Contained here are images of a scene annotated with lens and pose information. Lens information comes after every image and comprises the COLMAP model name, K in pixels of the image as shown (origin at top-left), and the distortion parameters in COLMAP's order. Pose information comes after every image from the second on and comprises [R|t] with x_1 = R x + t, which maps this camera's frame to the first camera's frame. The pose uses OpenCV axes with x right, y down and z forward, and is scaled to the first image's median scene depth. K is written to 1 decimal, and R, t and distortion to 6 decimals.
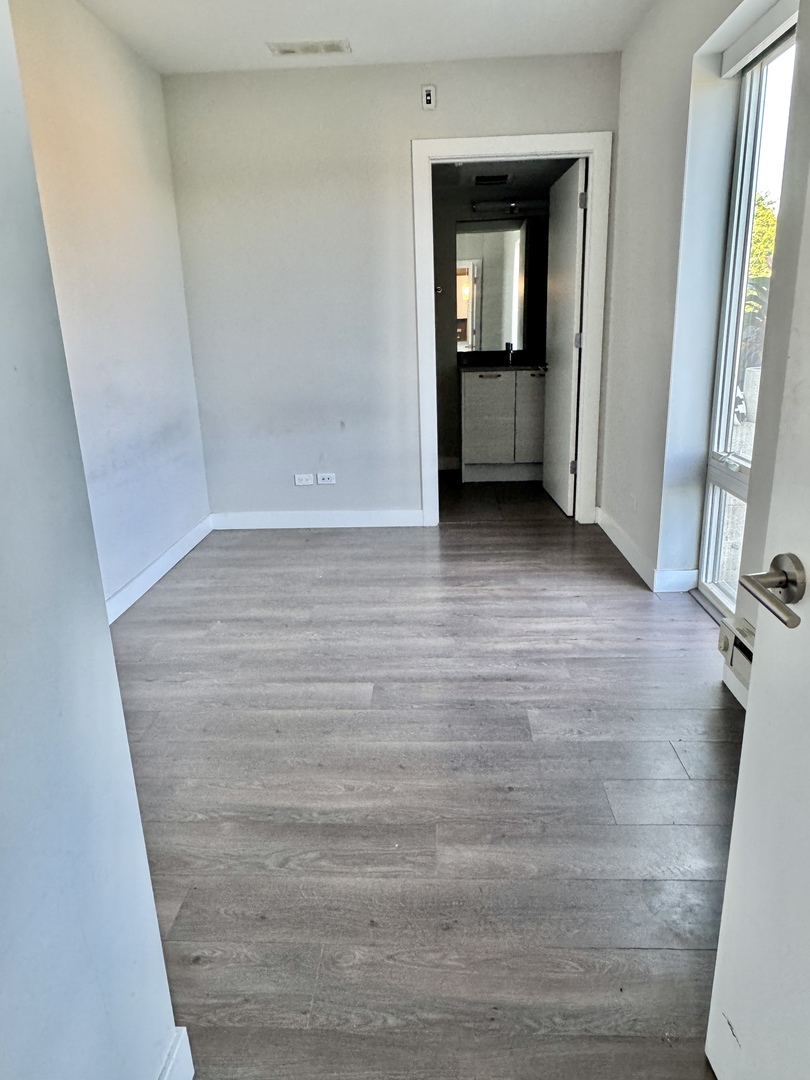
lens RADIAL K [[732.5, 0, 406.4], [0, 732.5, 538.7], [0, 0, 1]] dist [-0.026143, -0.001596]
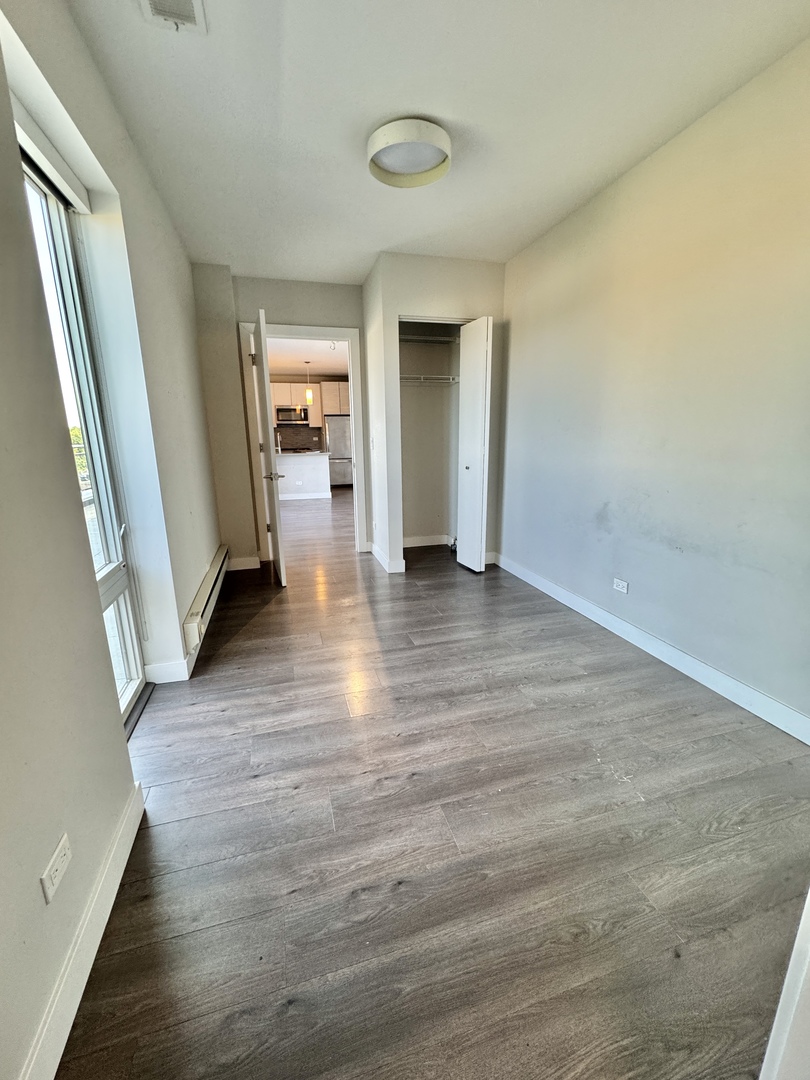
lens RADIAL K [[438.6, 0, 405.0], [0, 438.6, 539.1], [0, 0, 1]] dist [0.000255, -0.000007]
pose [[-0.944591, 0.119175, -0.305852, 0.206805], [-0.051734, 0.866069, 0.497240, -0.409994], [0.324148, 0.485511, -0.811916, 1.383408]]
